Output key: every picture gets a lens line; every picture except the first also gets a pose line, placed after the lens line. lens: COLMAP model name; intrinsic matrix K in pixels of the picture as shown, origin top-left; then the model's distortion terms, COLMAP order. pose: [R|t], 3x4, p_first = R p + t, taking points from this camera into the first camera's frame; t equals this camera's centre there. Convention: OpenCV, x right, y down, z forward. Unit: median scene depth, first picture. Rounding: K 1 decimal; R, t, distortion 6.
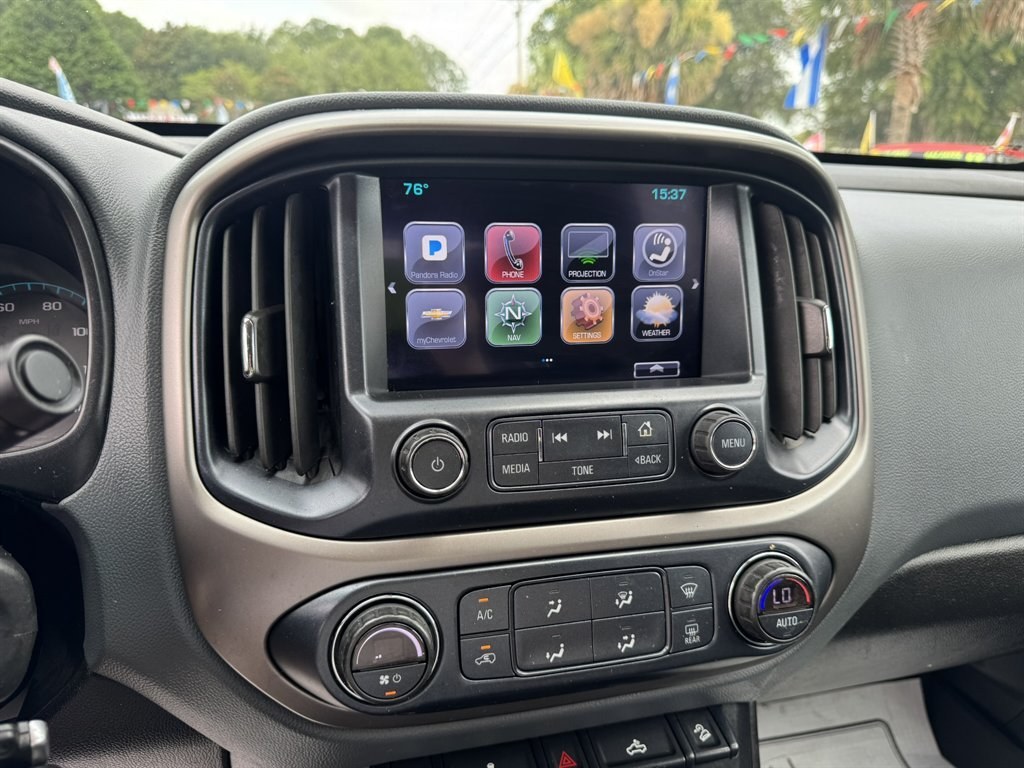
lens RADIAL K [[744.1, 0, 523.2], [0, 744.1, 369.4], [0, 0, 1]] dist [0.008221, -0.031586]
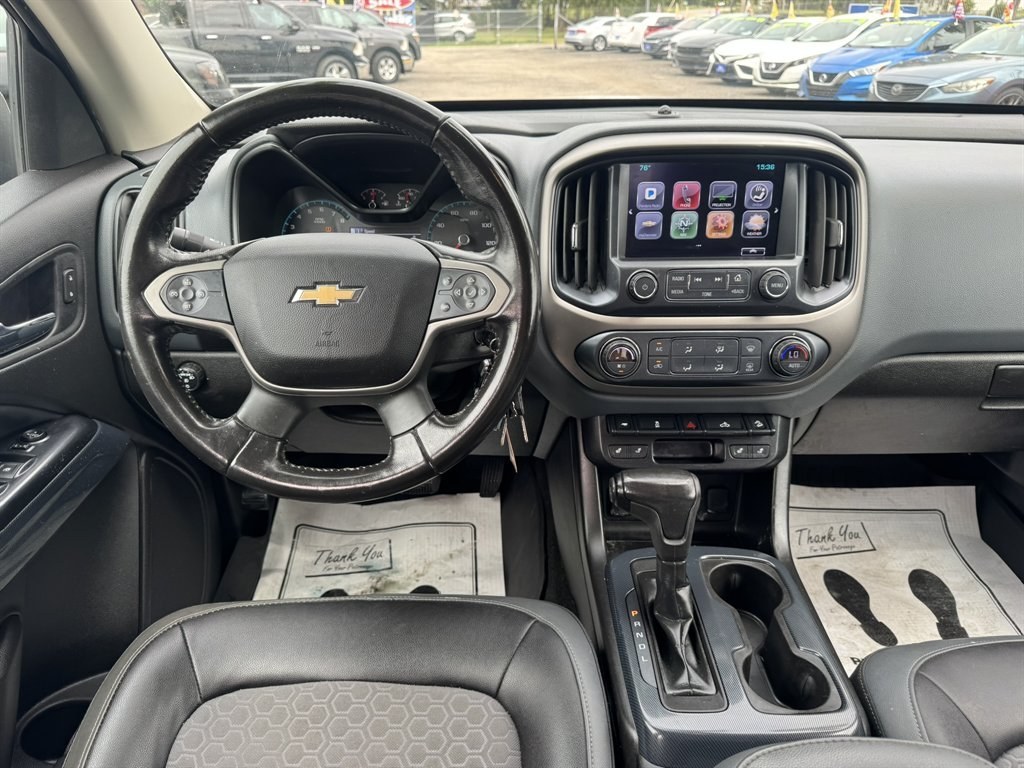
lens RADIAL K [[744.1, 0, 522.5], [0, 744.1, 400.5], [0, 0, 1]] dist [0.008221, -0.031586]
pose [[0.964255, 0.086984, -0.250294, 0.128122], [-0.035422, 0.978421, 0.203564, 0.006849], [0.262600, -0.187421, 0.946528, -1.381962]]
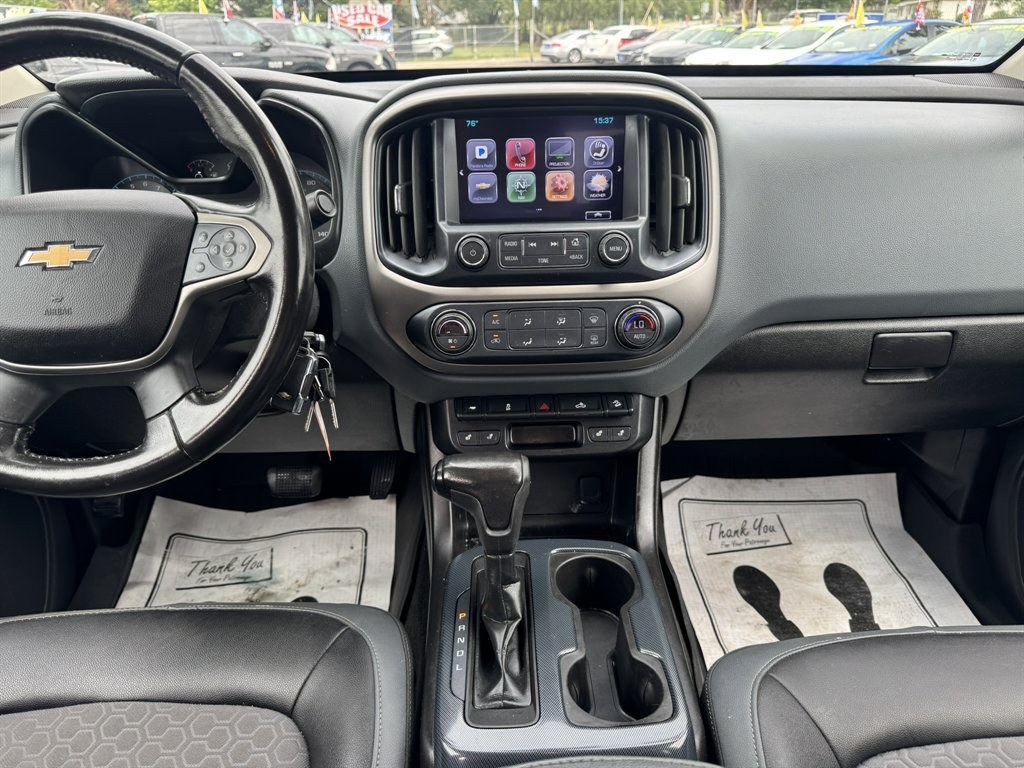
lens RADIAL K [[744.1, 0, 528.9], [0, 744.1, 388.6], [0, 0, 1]] dist [0.008221, -0.031586]
pose [[0.970749, 0.055305, -0.233640, 0.534487], [-0.014834, 0.985065, 0.171542, 0.128322], [0.239637, -0.163058, 0.957072, -1.072476]]
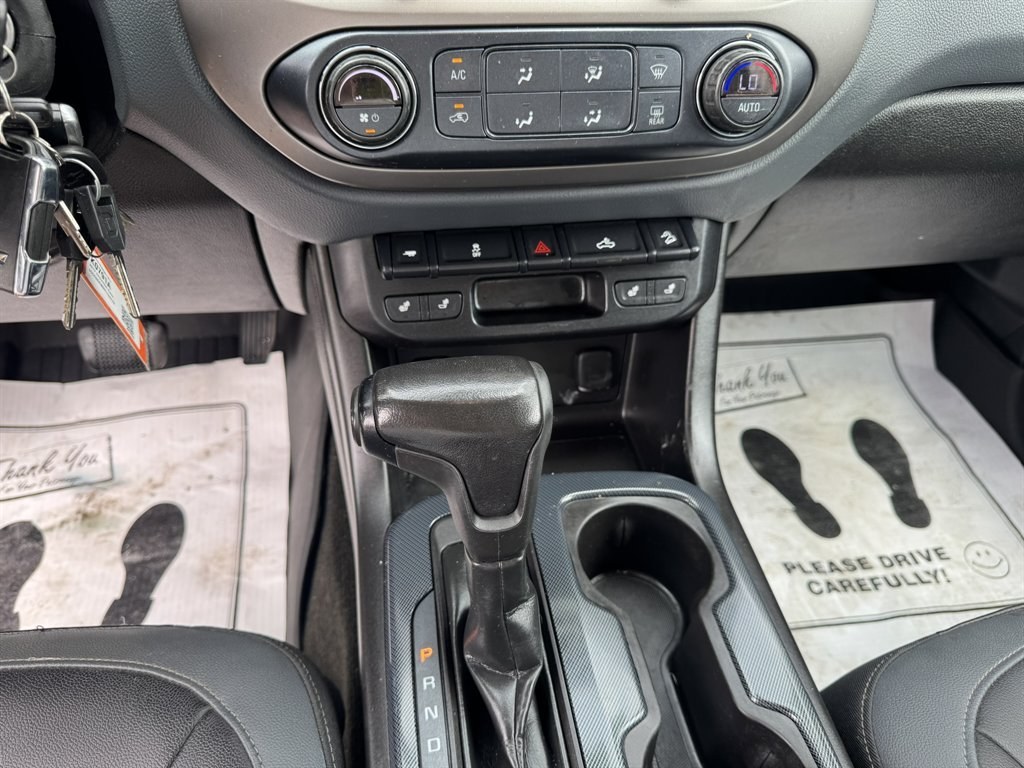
lens RADIAL K [[744.1, 0, 522.4], [0, 744.1, 394.2], [0, 0, 1]] dist [0.008221, -0.031586]
pose [[0.994102, 0.070515, -0.082395, 0.147848], [-0.027532, 0.898957, 0.437171, 0.247156], [0.104897, -0.432324, 0.895596, -0.142465]]
